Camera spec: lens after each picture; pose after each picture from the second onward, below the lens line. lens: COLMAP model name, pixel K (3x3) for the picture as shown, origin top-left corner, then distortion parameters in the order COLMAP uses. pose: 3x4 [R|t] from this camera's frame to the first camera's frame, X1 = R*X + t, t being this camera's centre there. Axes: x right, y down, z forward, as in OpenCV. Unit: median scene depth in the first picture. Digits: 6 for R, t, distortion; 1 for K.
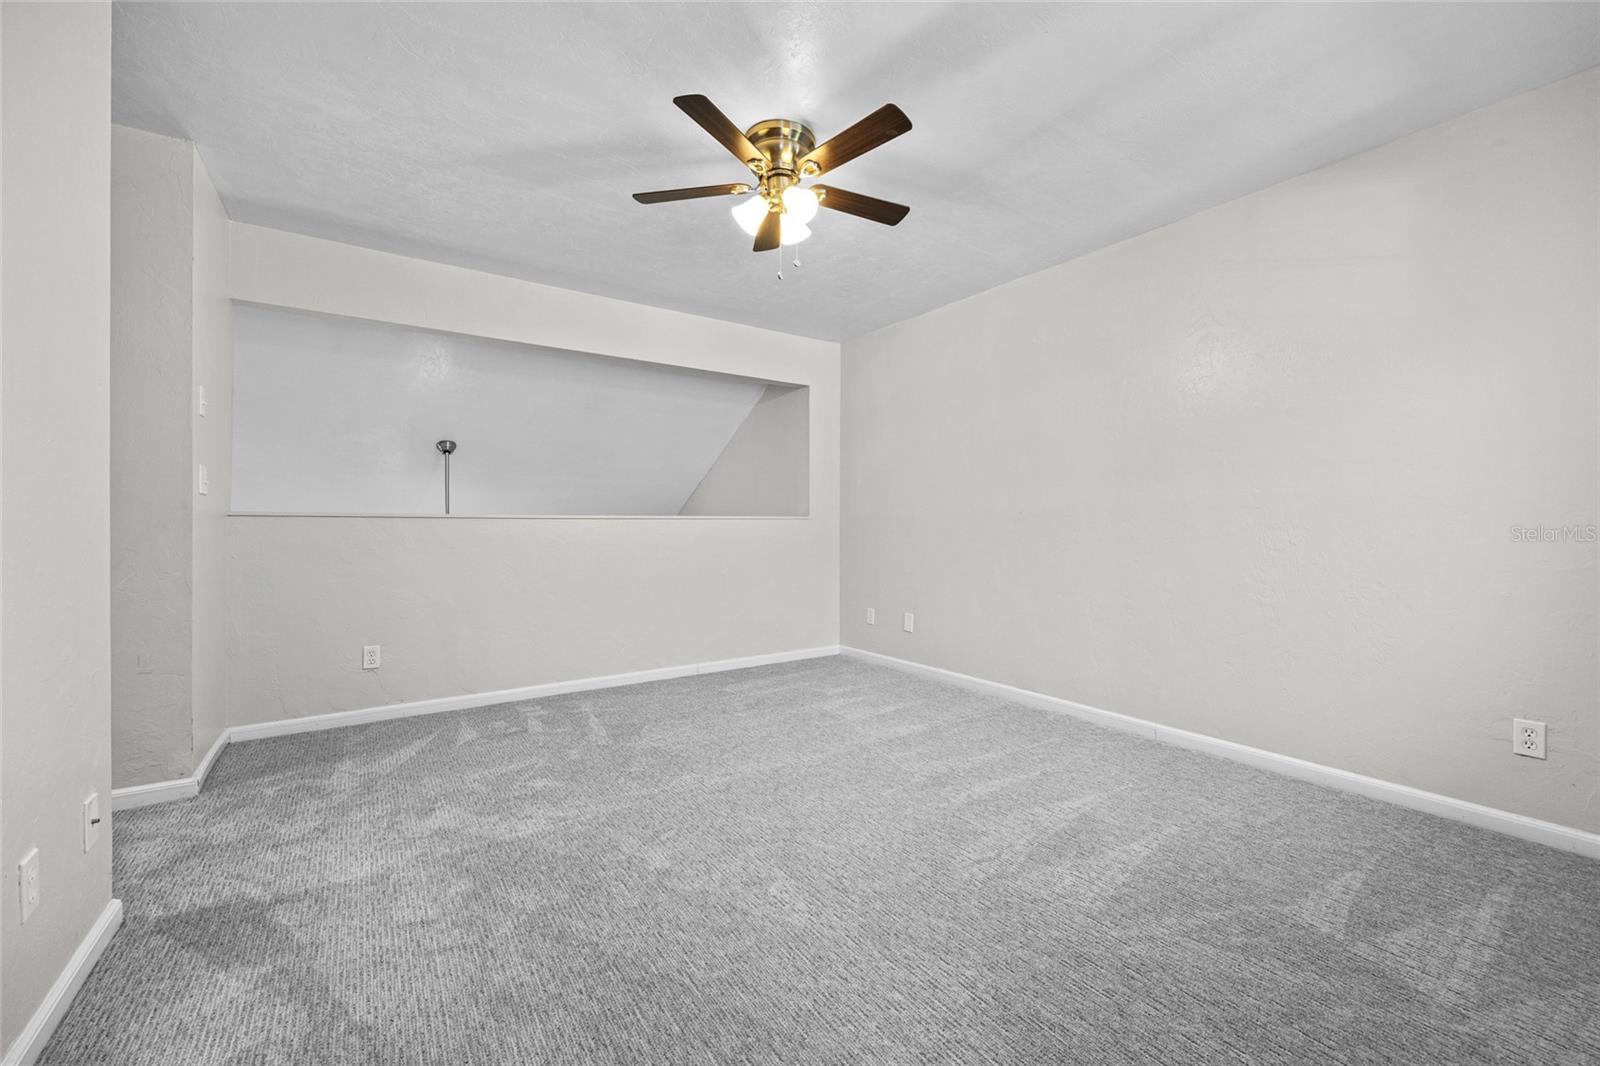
lens RADIAL K [[629.8, 0, 801.4], [0, 629.8, 523.9], [0, 0, 1]] dist [-0.003025, -0.000077]
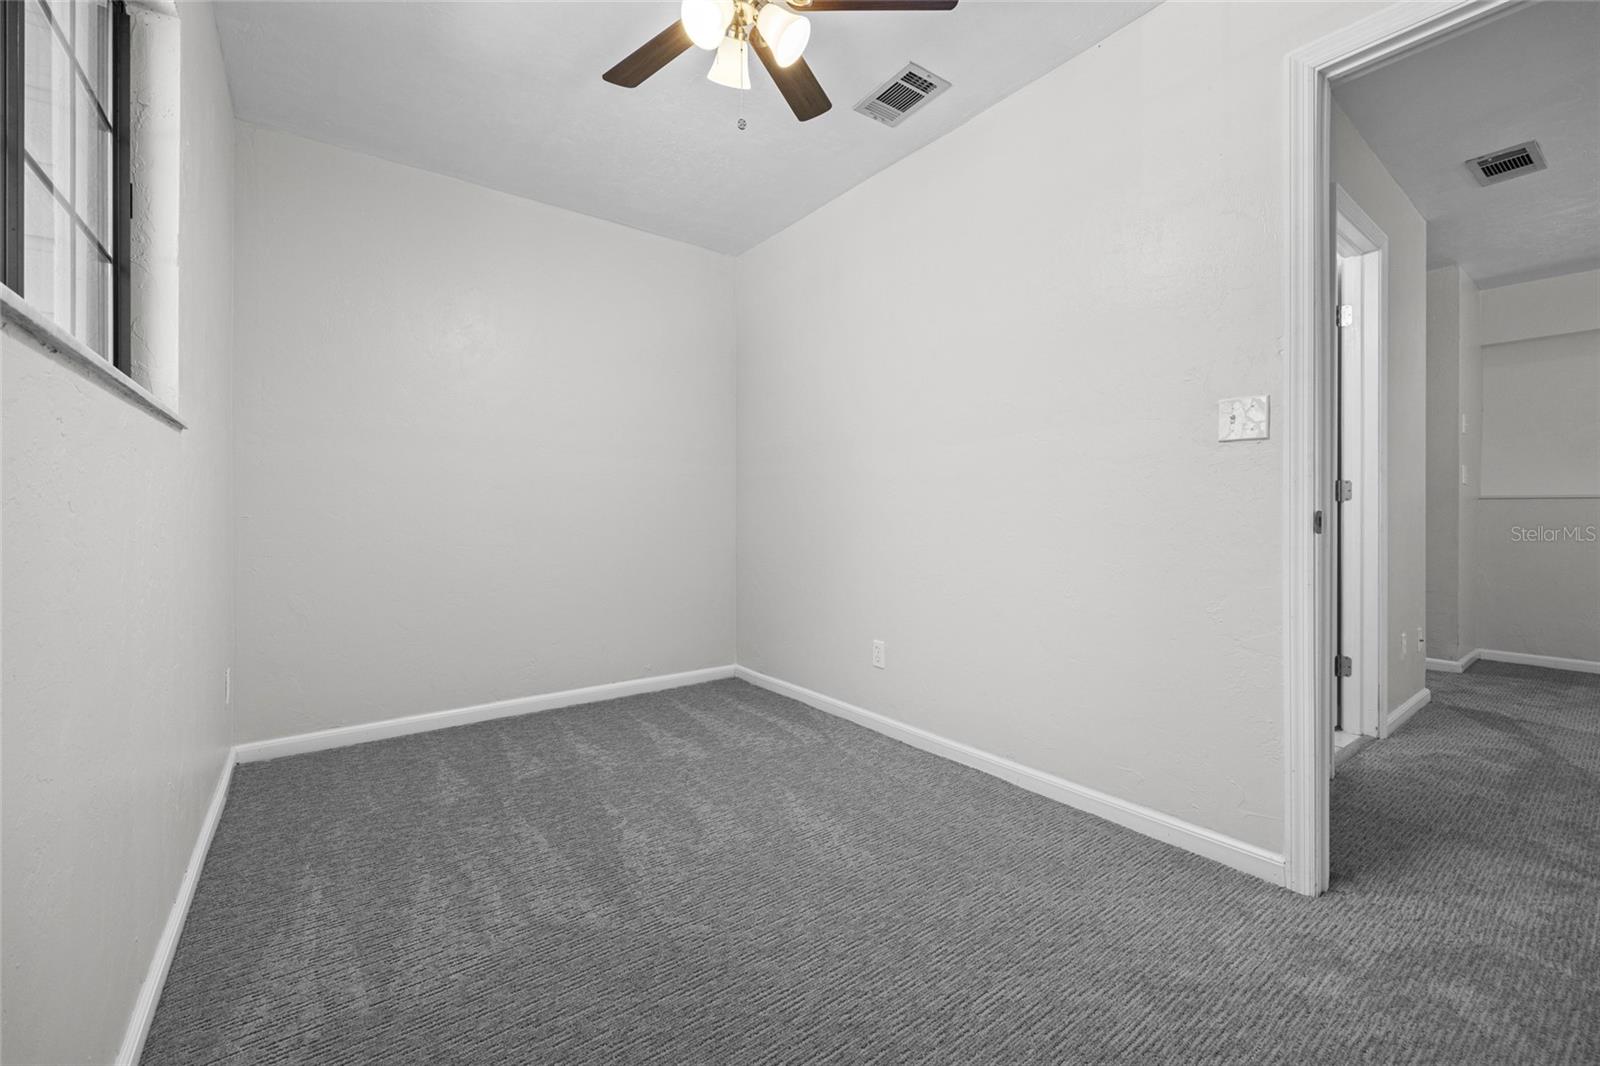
lens RADIAL K [[629.8, 0, 797.7], [0, 629.8, 517.0], [0, 0, 1]] dist [-0.003025, -0.000077]
pose [[0.024860, -0.004714, -0.999680, 0.583735], [-0.000650, 0.999989, -0.004731, 0.045678], [0.999691, 0.000767, 0.024857, -0.718000]]
